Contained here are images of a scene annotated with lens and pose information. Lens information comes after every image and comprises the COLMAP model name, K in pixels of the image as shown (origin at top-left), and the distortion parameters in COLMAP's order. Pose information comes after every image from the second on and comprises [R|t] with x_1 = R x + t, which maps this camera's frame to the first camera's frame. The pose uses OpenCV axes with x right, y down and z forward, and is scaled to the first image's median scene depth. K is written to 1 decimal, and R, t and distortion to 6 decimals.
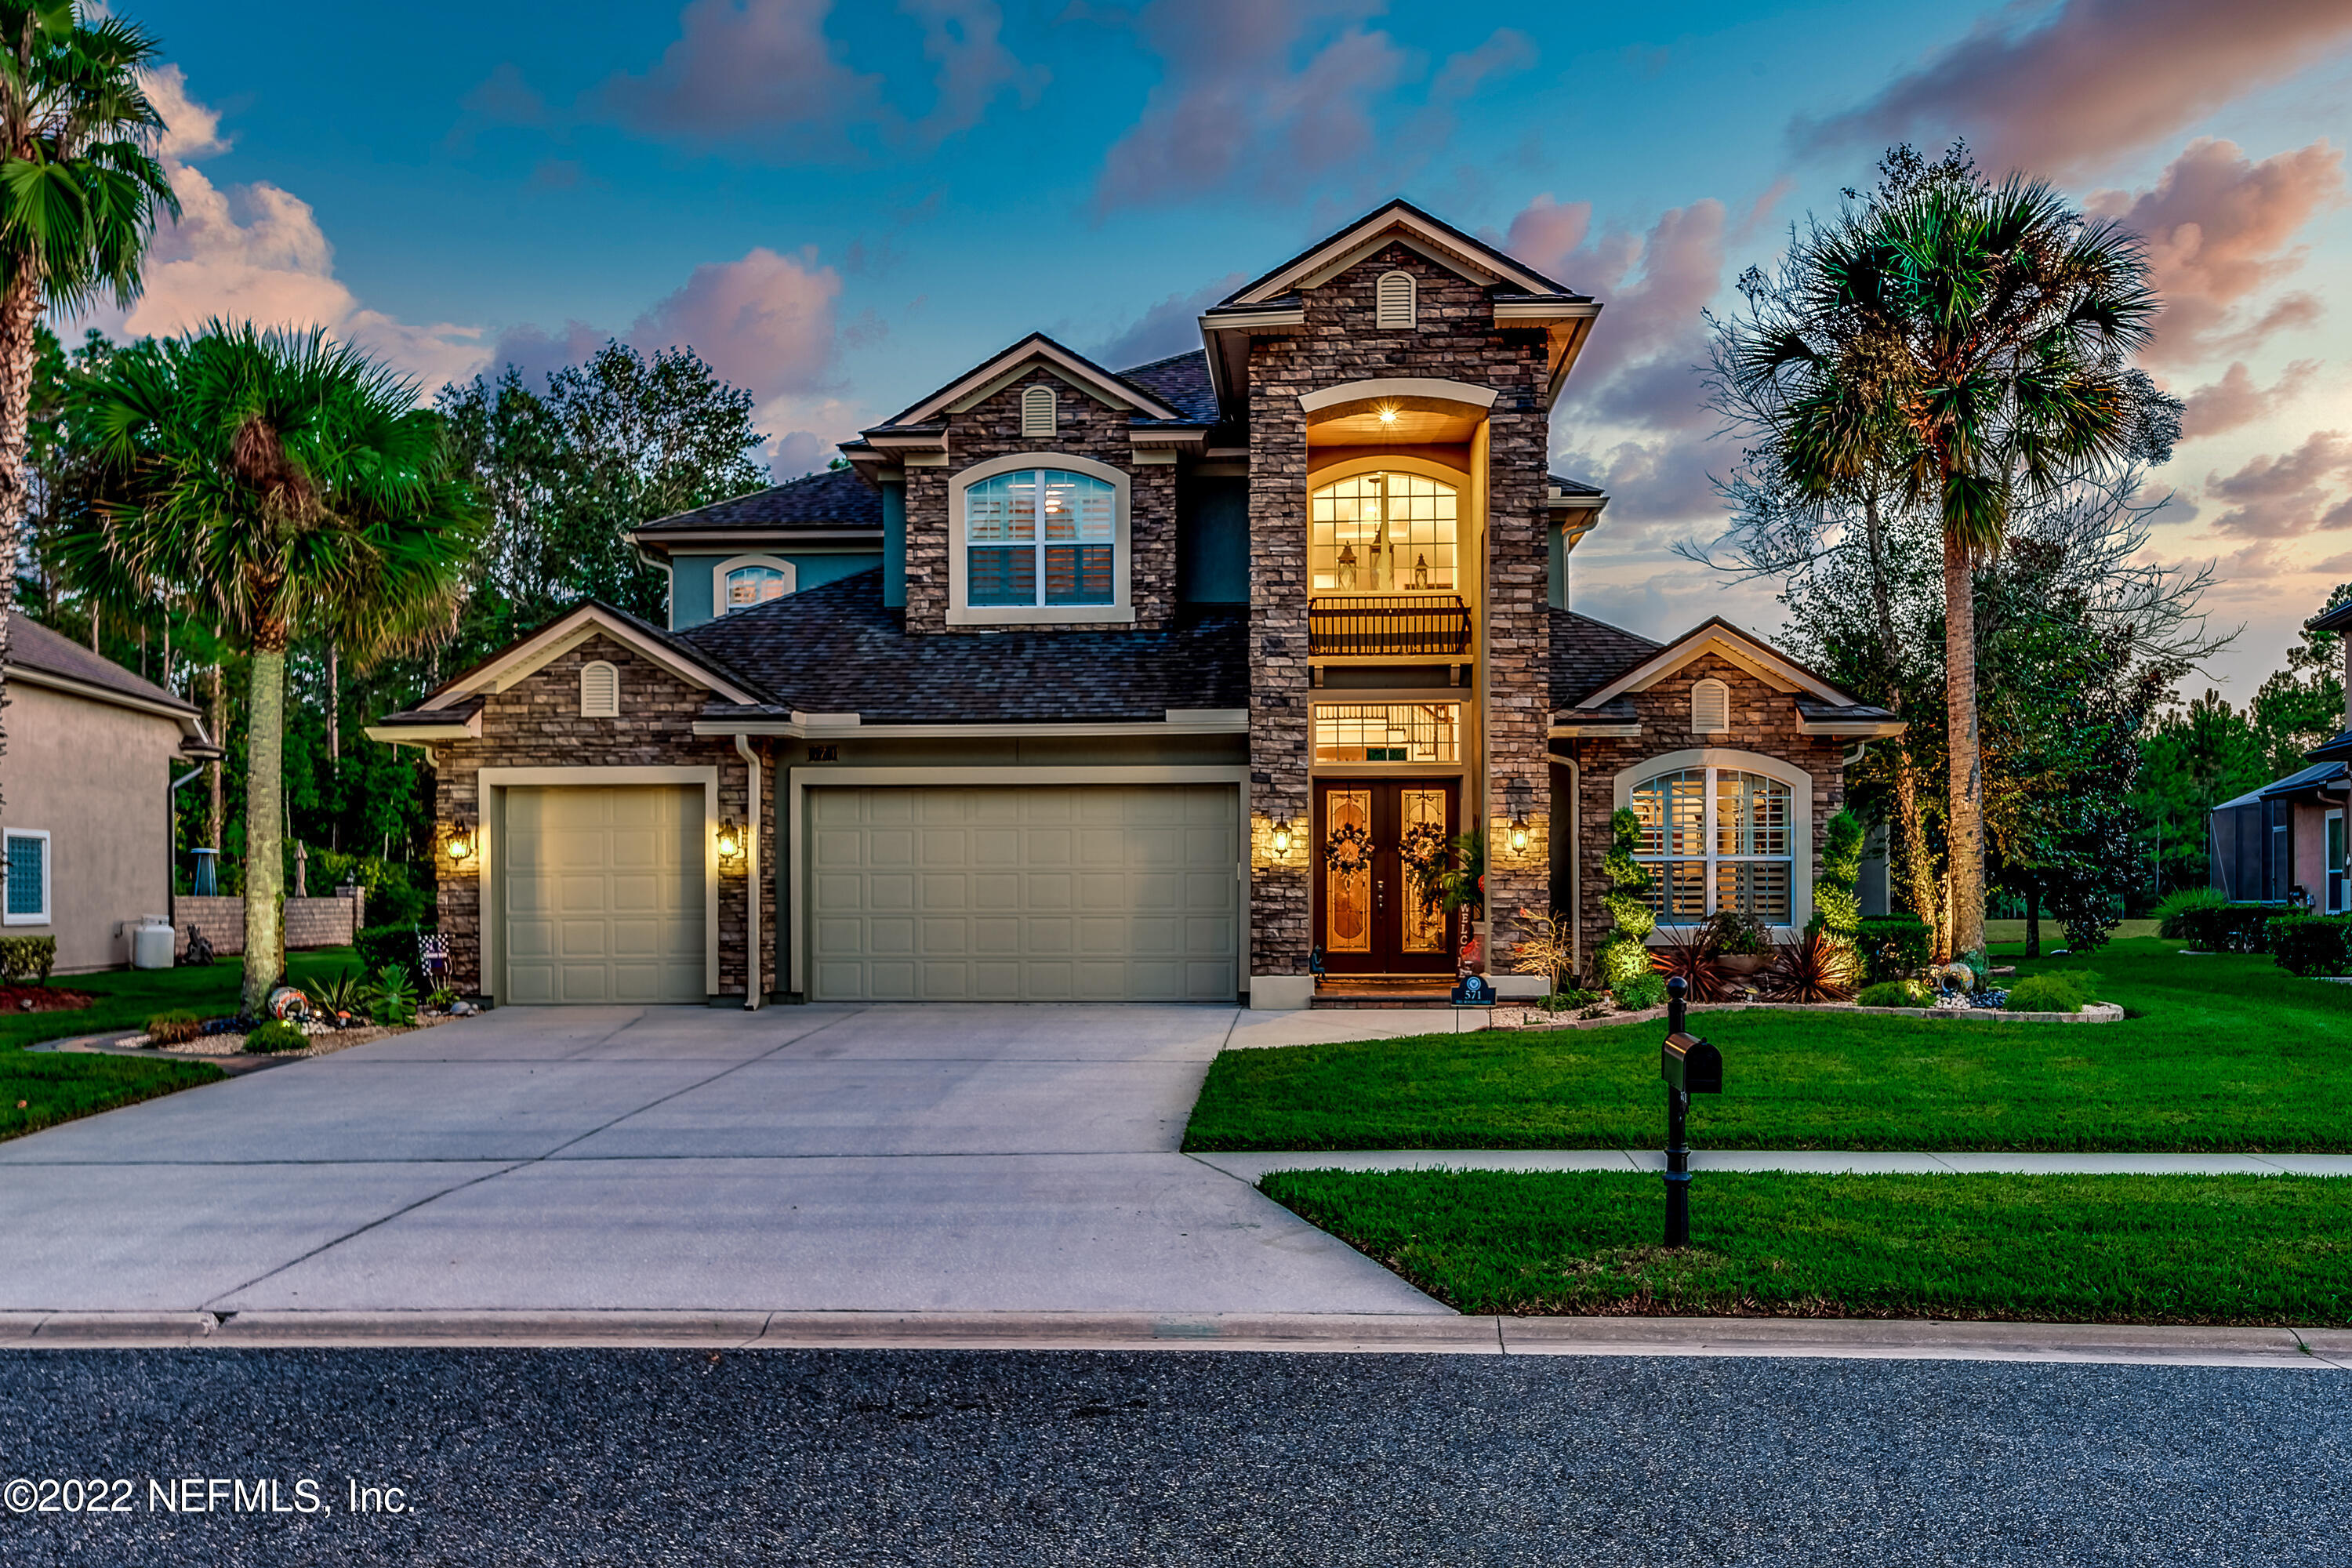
lens RADIAL K [[954.3, 0, 1176.0], [0, 954.3, 784.0], [0, 0, 1]] dist [0.000884, 0.000129]
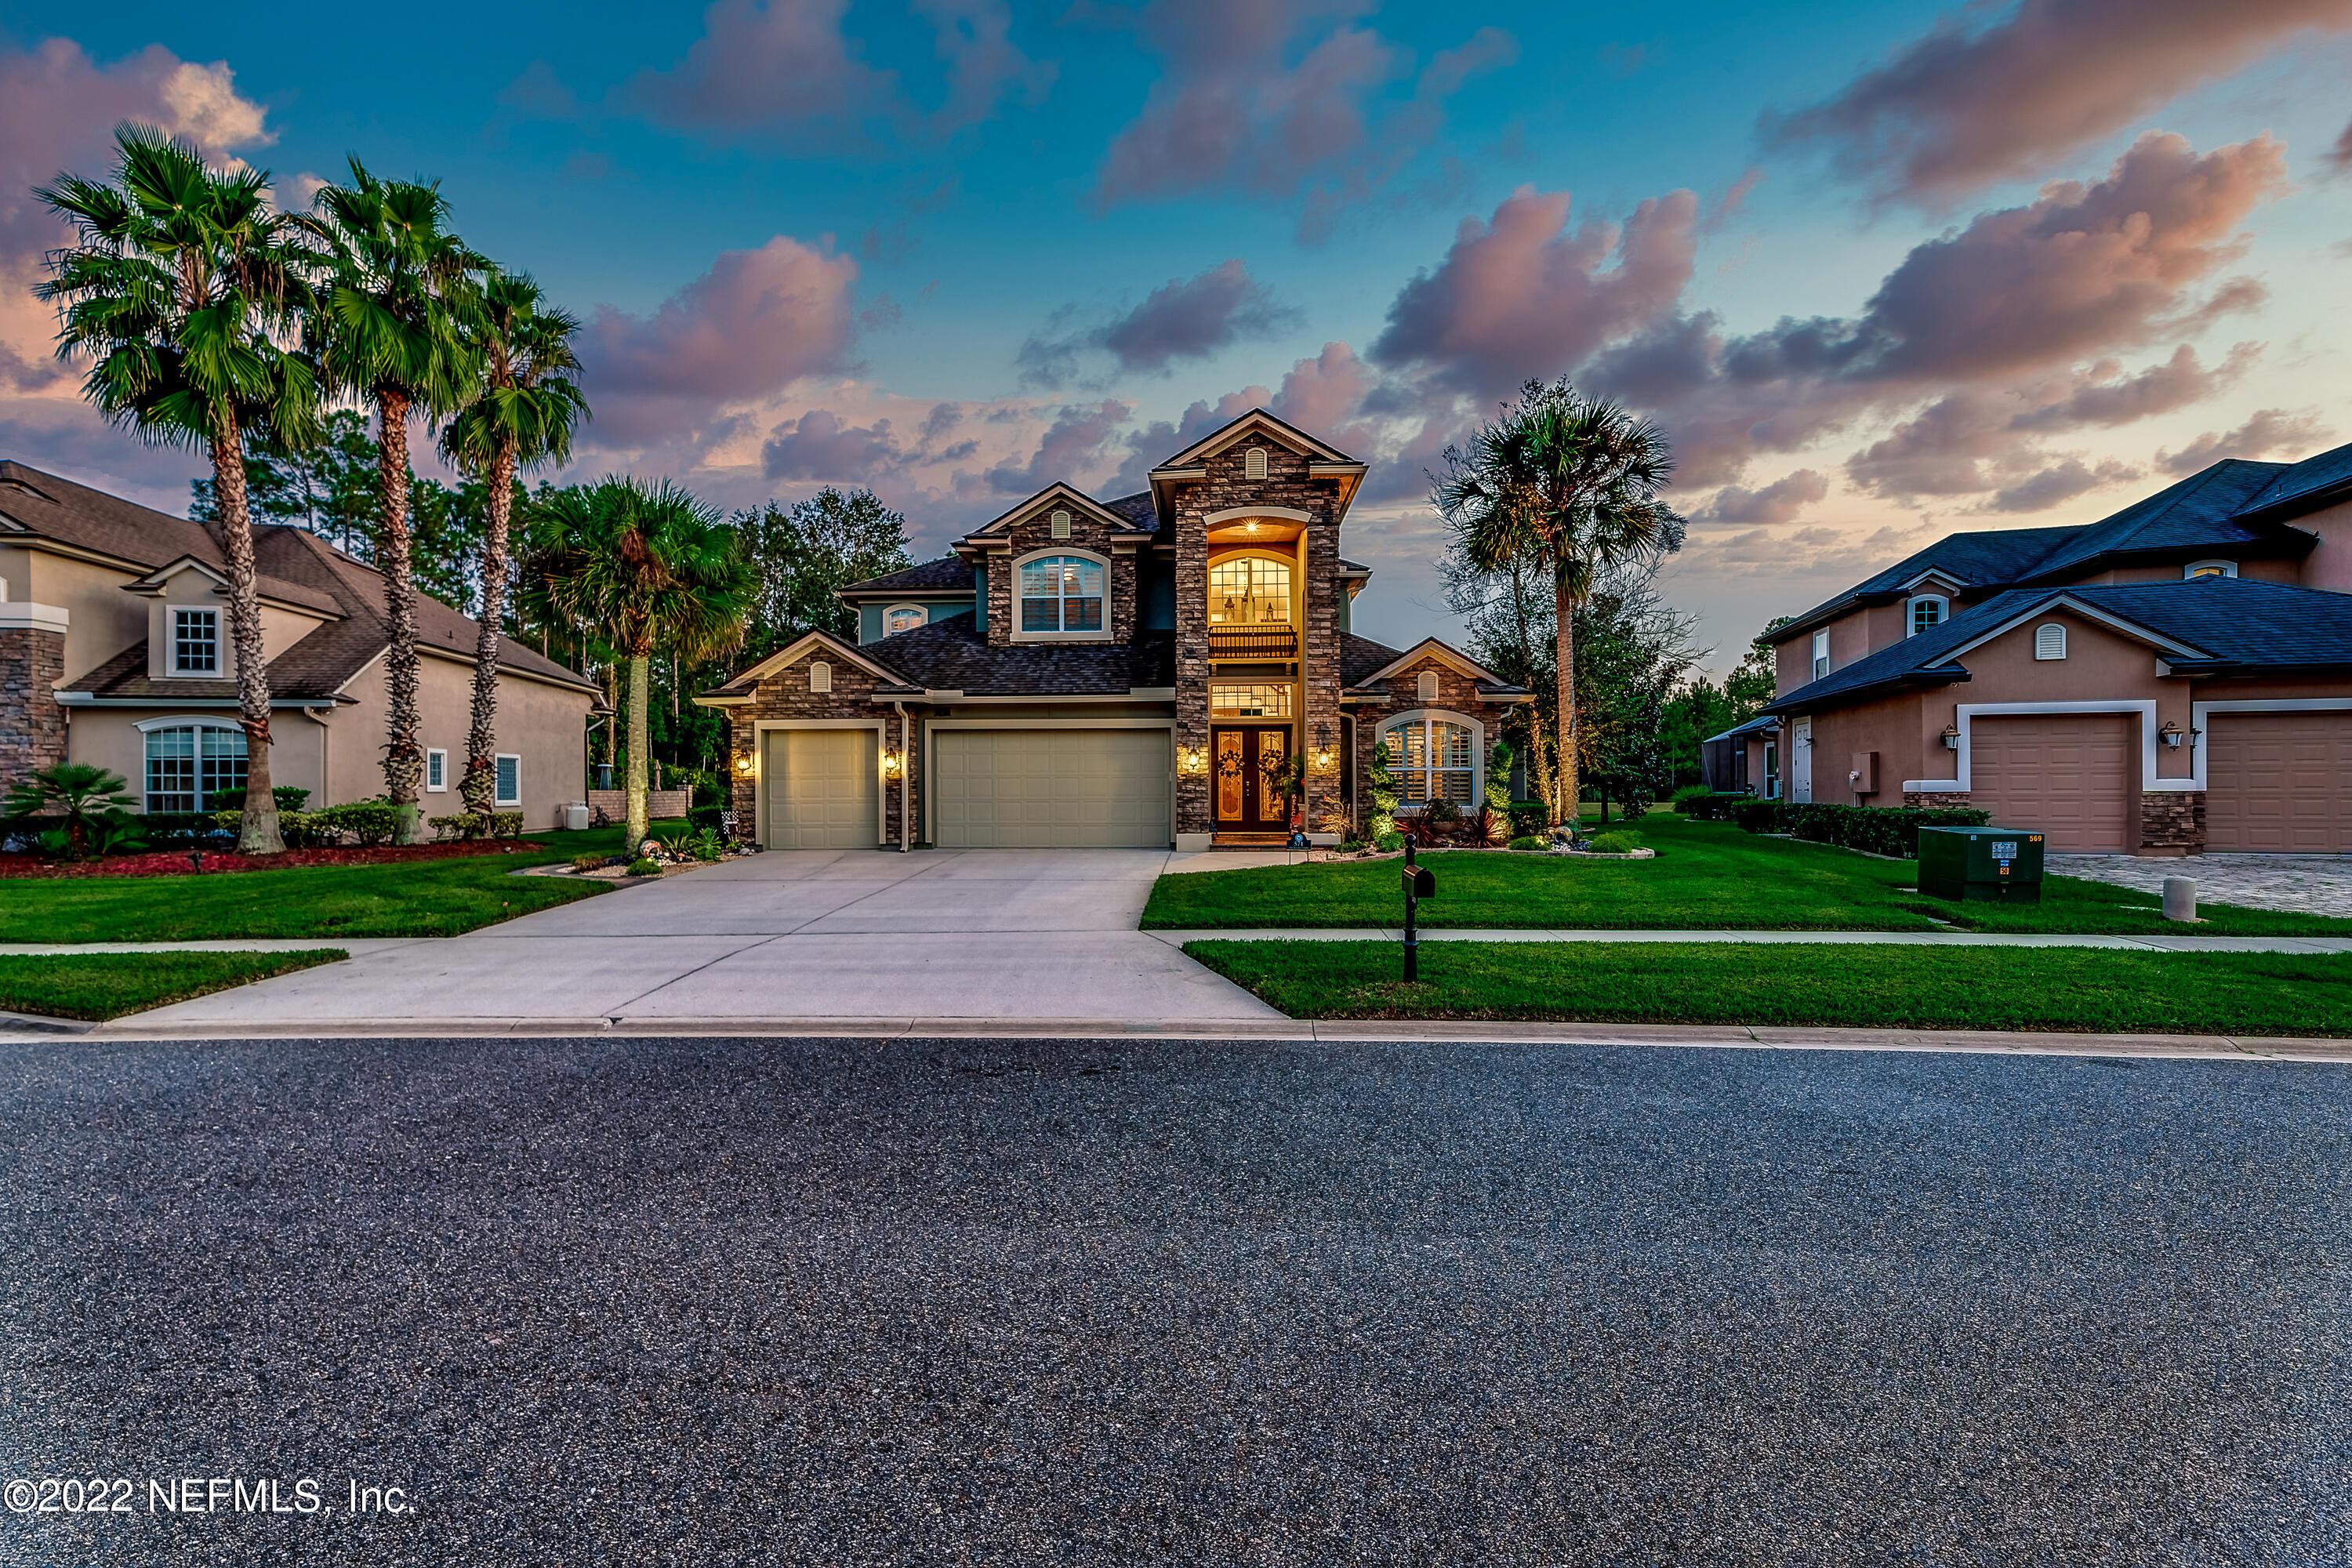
lens RADIAL K [[941.9, 0, 1178.0], [0, 941.9, 746.6], [0, 0, 1]] dist [-0.000966, -0.000141]
pose [[0.999998, -0.000539, -0.001981, 0.084106], [0.000538, 1.000000, -0.000616, 0.035556], [0.001981, 0.000615, 0.999998, -0.802225]]
